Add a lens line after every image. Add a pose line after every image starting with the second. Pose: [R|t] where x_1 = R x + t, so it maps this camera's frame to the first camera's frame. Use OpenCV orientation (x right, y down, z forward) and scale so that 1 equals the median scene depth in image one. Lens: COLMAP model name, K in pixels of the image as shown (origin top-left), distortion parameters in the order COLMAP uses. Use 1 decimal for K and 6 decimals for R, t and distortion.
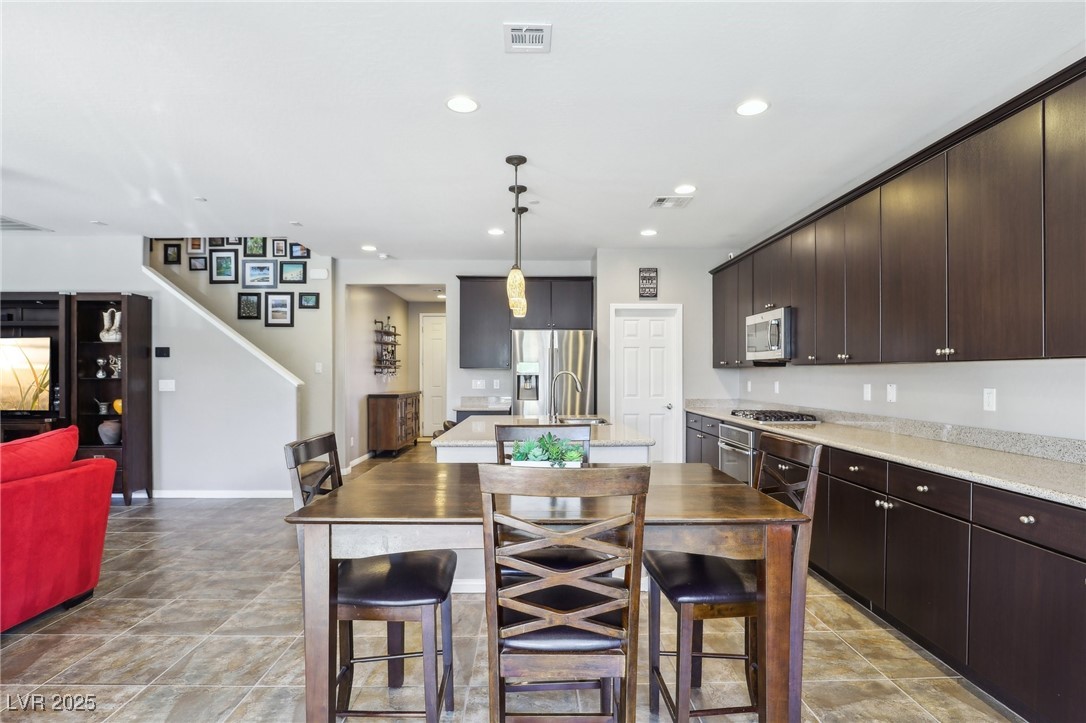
lens RADIAL K [[553.0, 0, 544.3], [0, 553.0, 380.0], [0, 0, 1]] dist [-0.027043, -0.000405]
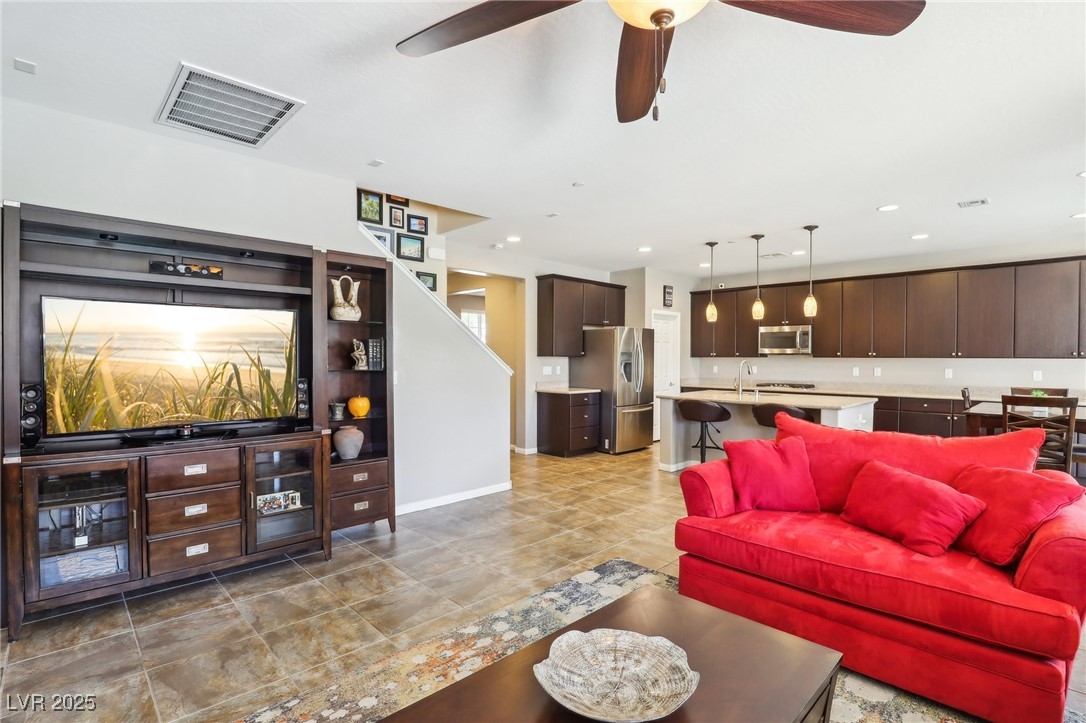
lens RADIAL K [[513.0, 0, 544.4], [0, 513.0, 371.8], [0, 0, 1]] dist [-0.033021, 0.000123]
pose [[0.727356, -0.017507, 0.686037, -0.872299], [0.004621, 0.999777, 0.020614, -0.011408], [-0.686245, -0.011824, 0.727274, 0.249575]]
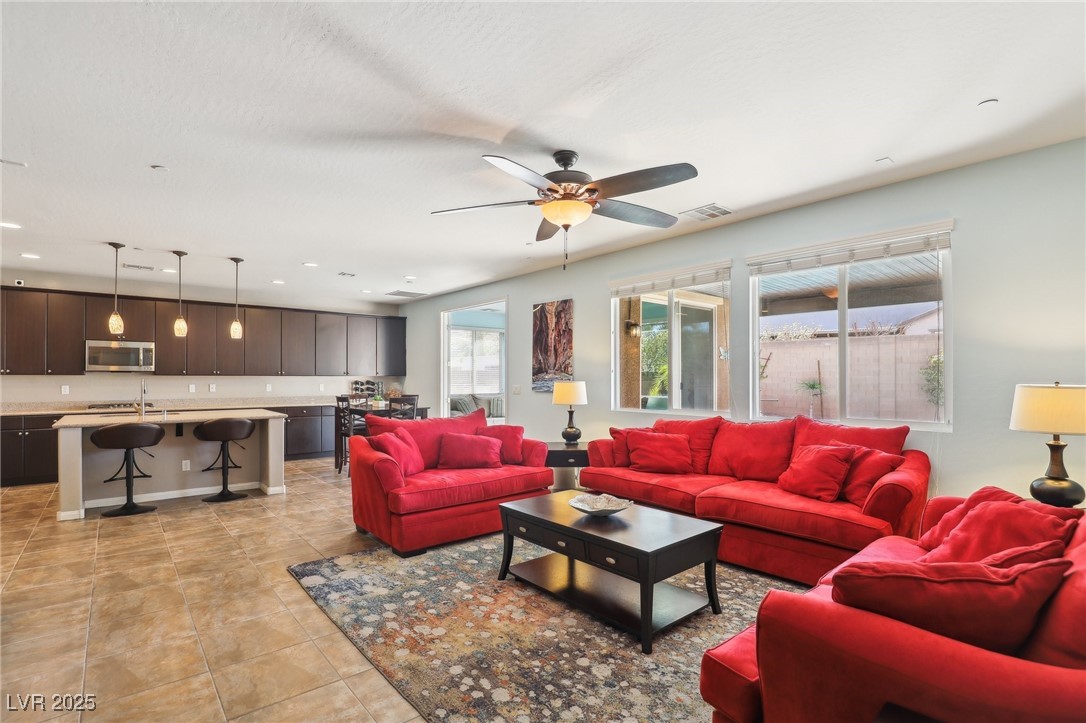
lens RADIAL K [[513.0, 0, 544.4], [0, 513.0, 371.8], [0, 0, 1]] dist [-0.033021, 0.000123]
pose [[-0.643465, 0.007457, 0.765439, -1.049238], [0.006264, 0.999970, -0.004477, -0.014314], [-0.765450, 0.001914, -0.643493, 0.696515]]
